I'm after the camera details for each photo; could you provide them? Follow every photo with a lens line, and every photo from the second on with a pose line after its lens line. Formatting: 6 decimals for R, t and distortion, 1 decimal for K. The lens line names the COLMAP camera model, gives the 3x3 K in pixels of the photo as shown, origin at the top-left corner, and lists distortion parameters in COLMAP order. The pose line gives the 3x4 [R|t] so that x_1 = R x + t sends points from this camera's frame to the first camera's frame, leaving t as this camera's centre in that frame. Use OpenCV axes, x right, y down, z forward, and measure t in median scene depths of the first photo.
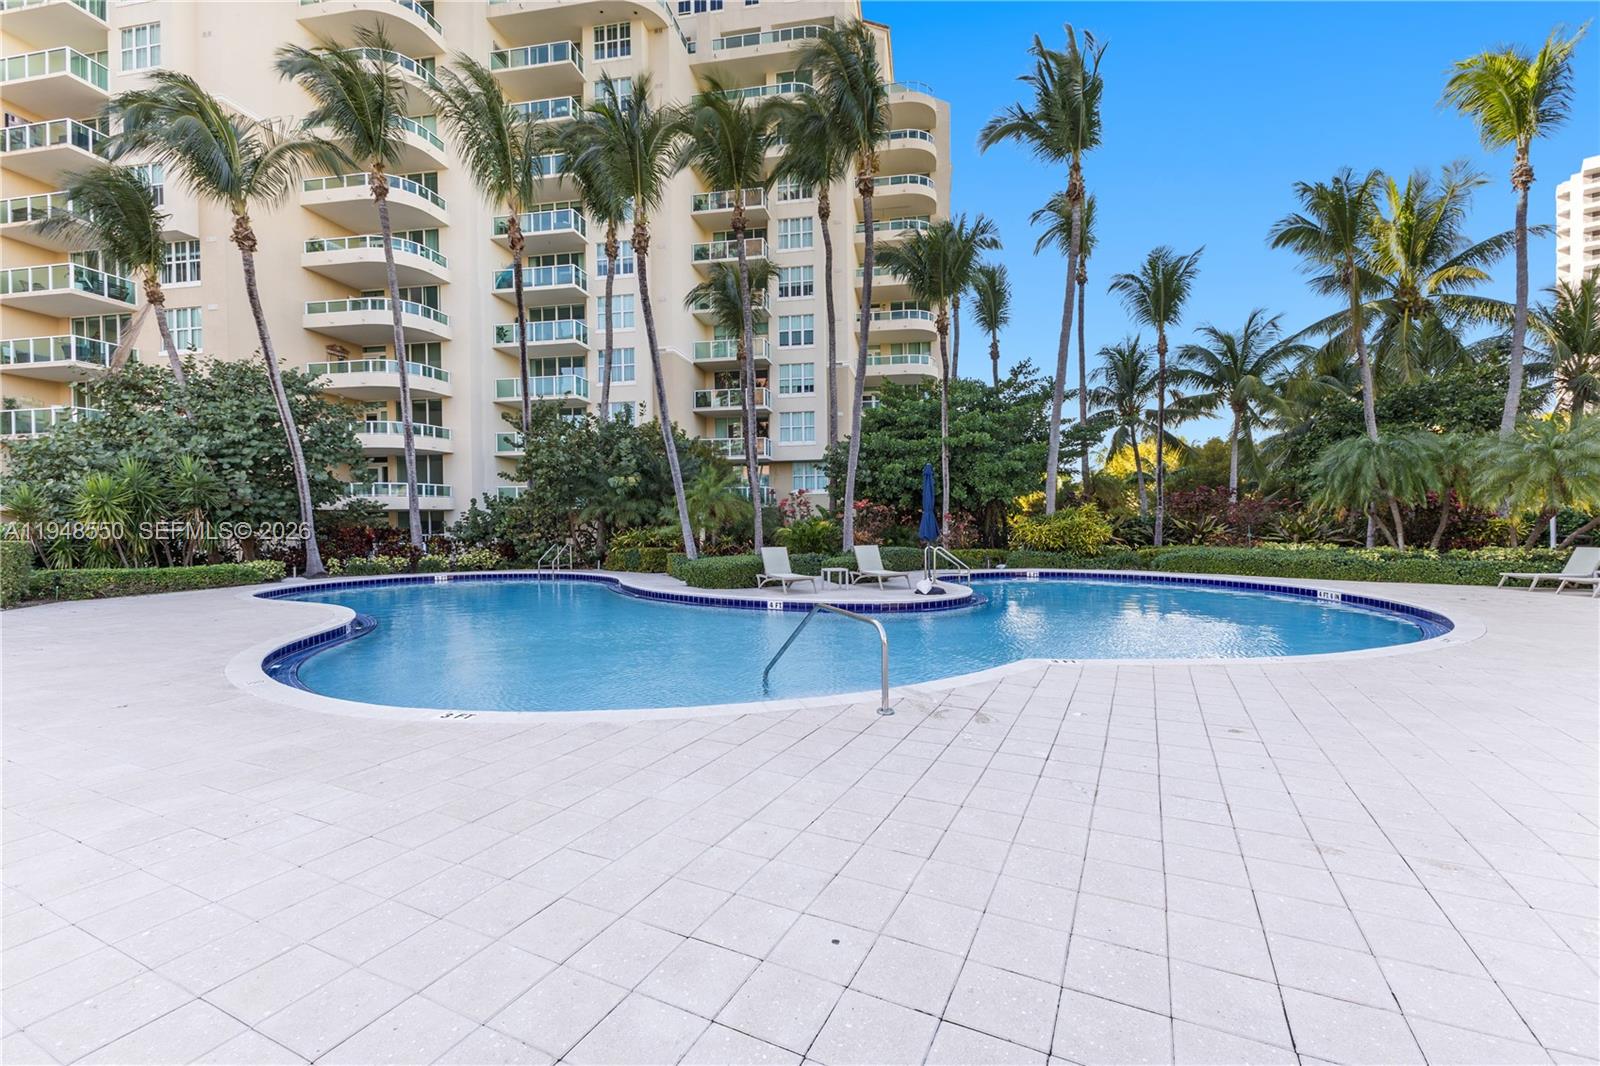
lens RADIAL K [[699.6, 0, 805.1], [0, 699.6, 529.9], [0, 0, 1]] dist [0.009854, -0.000179]
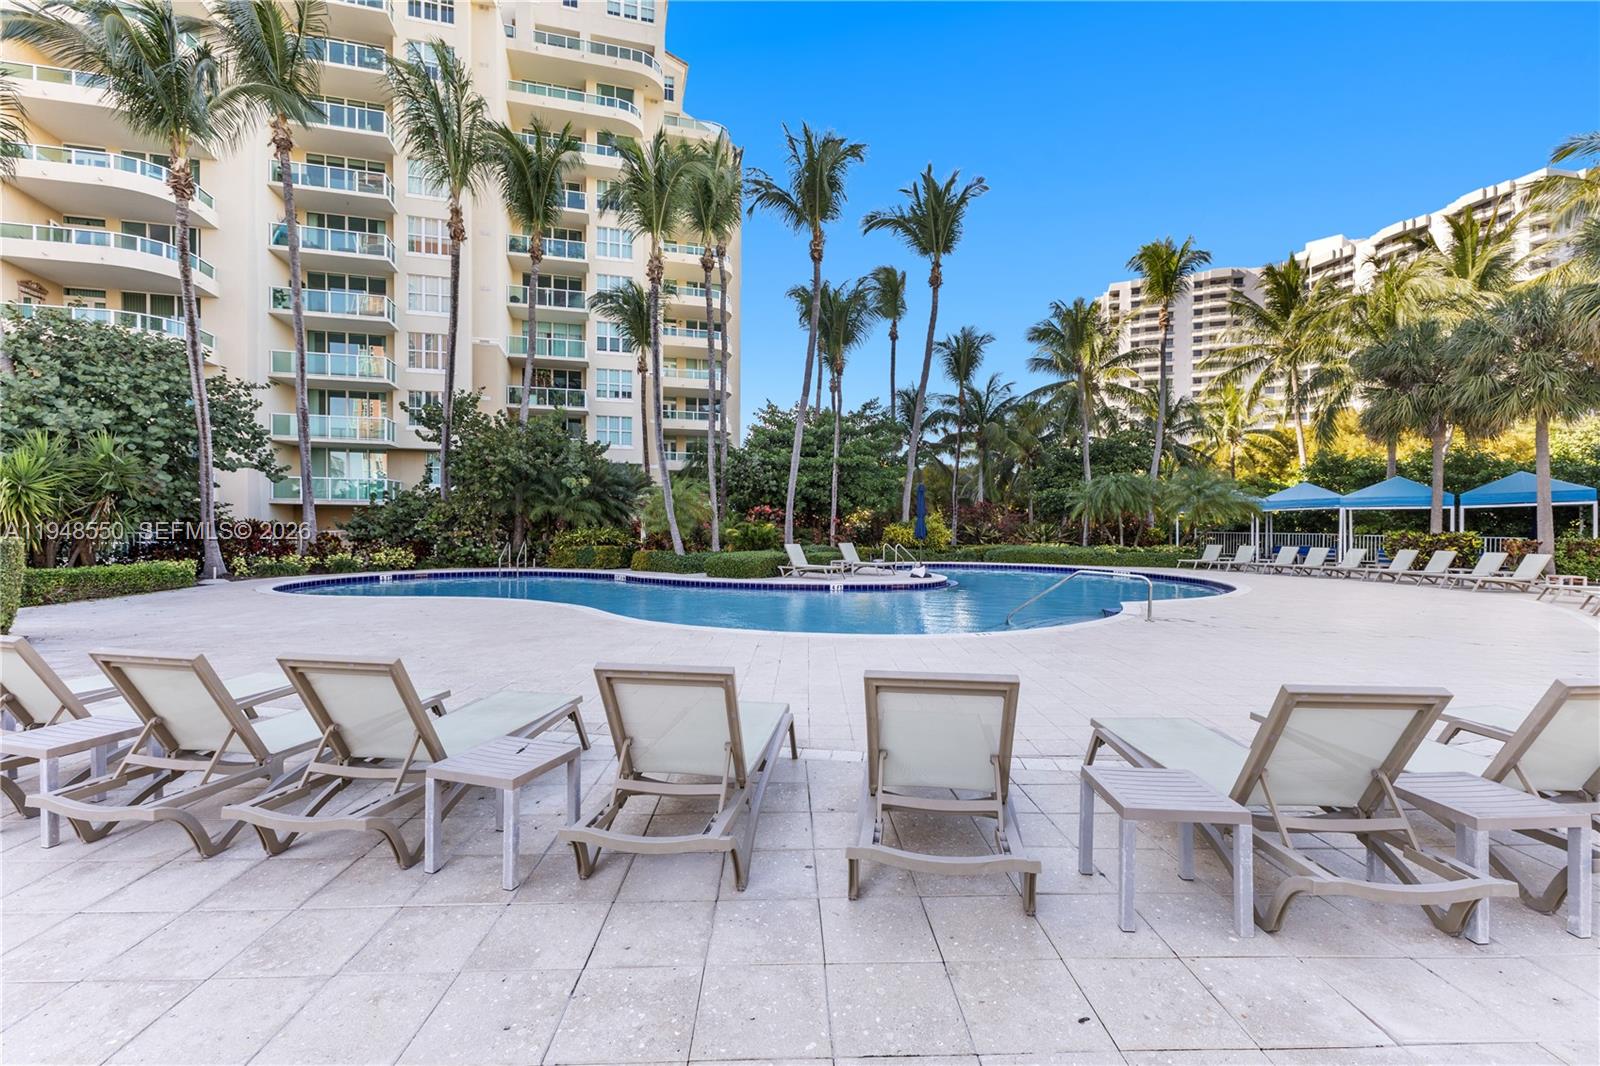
lens RADIAL K [[690.1, 0, 800.0], [0, 690.1, 533.0], [0, 0, 1]] dist [0.013781, -0.000164]
pose [[0.900207, 0.009032, 0.435369, -0.360012], [-0.009908, 0.999951, -0.000259, 0.003133], [-0.435350, -0.004081, 0.900252, -0.071285]]
